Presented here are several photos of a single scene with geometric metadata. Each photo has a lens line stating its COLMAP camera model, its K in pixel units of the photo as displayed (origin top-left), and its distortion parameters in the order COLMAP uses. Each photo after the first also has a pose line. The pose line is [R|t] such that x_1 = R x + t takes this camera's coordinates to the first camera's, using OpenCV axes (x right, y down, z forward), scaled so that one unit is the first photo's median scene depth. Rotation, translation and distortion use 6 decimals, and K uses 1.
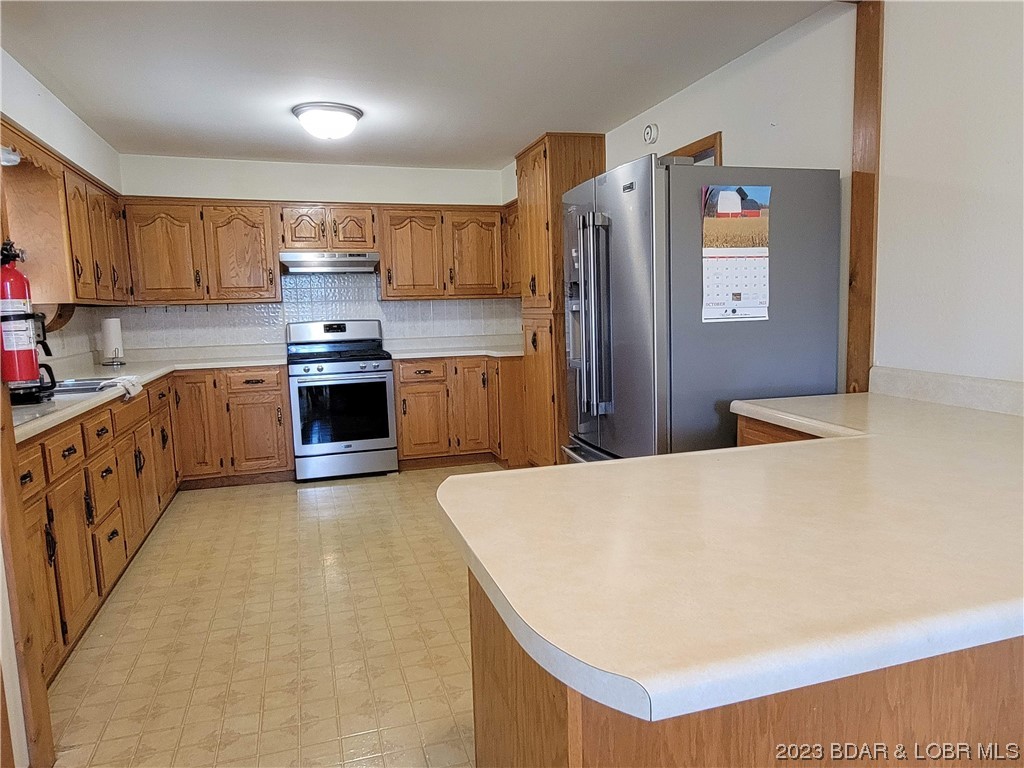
lens RADIAL K [[697.9, 0, 521.6], [0, 697.9, 391.5], [0, 0, 1]] dist [-0.005536, -0.002550]
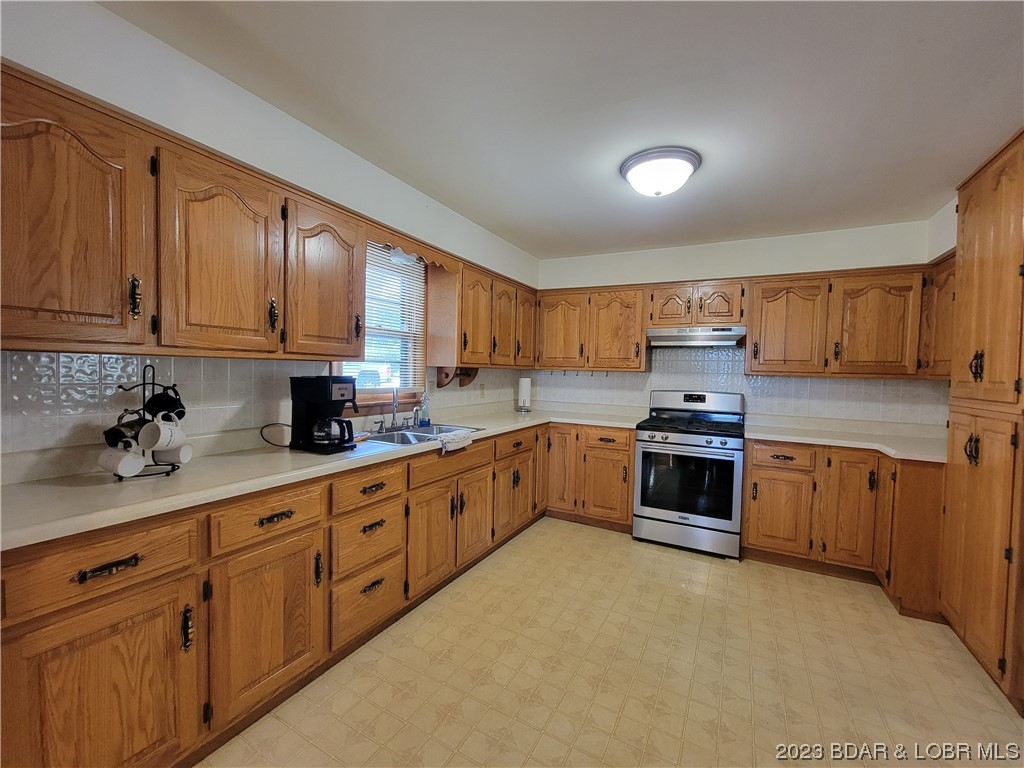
lens RADIAL K [[417.5, 0, 514.8], [0, 417.5, 385.6], [0, 0, 1]] dist [-0.001884, -0.000234]
pose [[0.690549, 0.070667, -0.719825, -0.000748], [-0.129943, 0.991144, -0.027355, -0.062201], [0.711517, 0.112426, 0.693616, 0.393439]]
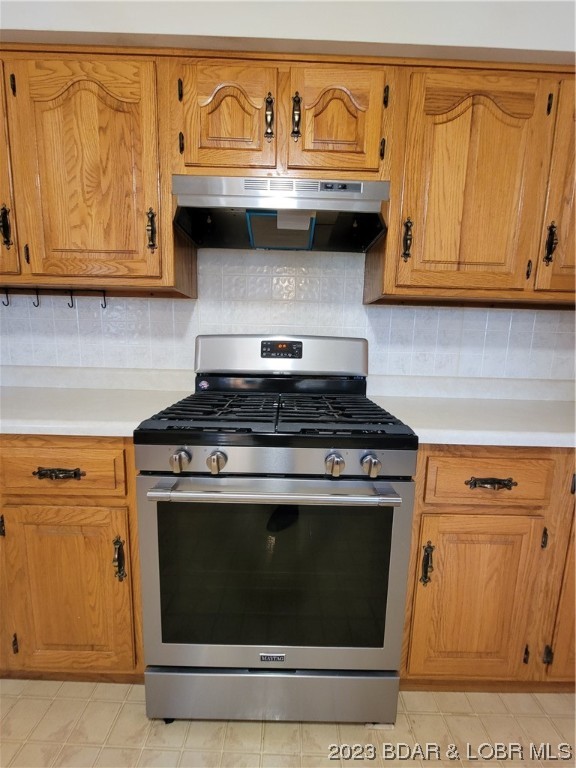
lens RADIAL K [[313.1, 0, 287.9], [0, 313.1, 385.3], [0, 0, 1]] dist [-0.001884, -0.000234]
pose [[0.949101, 0.094323, -0.300516, -0.206061], [-0.088923, 0.995536, 0.031627, -0.078270], [0.302158, -0.003295, 0.953252, 0.843233]]
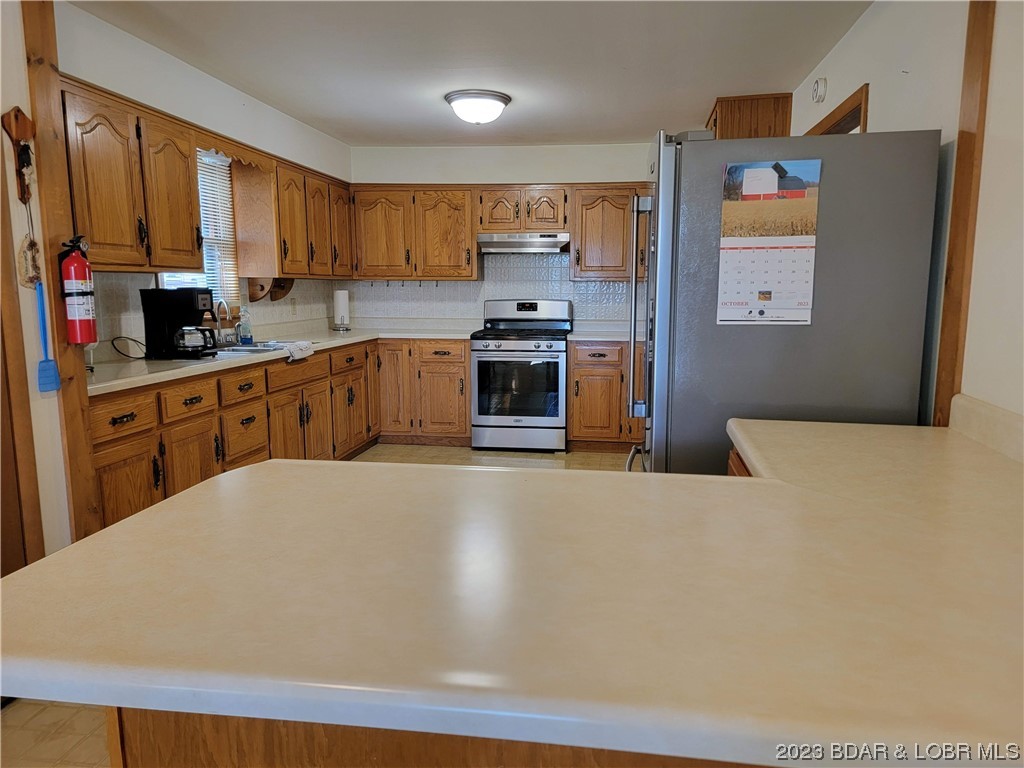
lens RADIAL K [[707.2, 0, 522.1], [0, 707.2, 390.6], [0, 0, 1]] dist [0.080464, -0.082164]
pose [[0.898110, 0.093439, -0.429729, 0.206997], [-0.079588, 0.995566, 0.050137, -0.020558], [0.432509, -0.010827, 0.901565, 0.048812]]
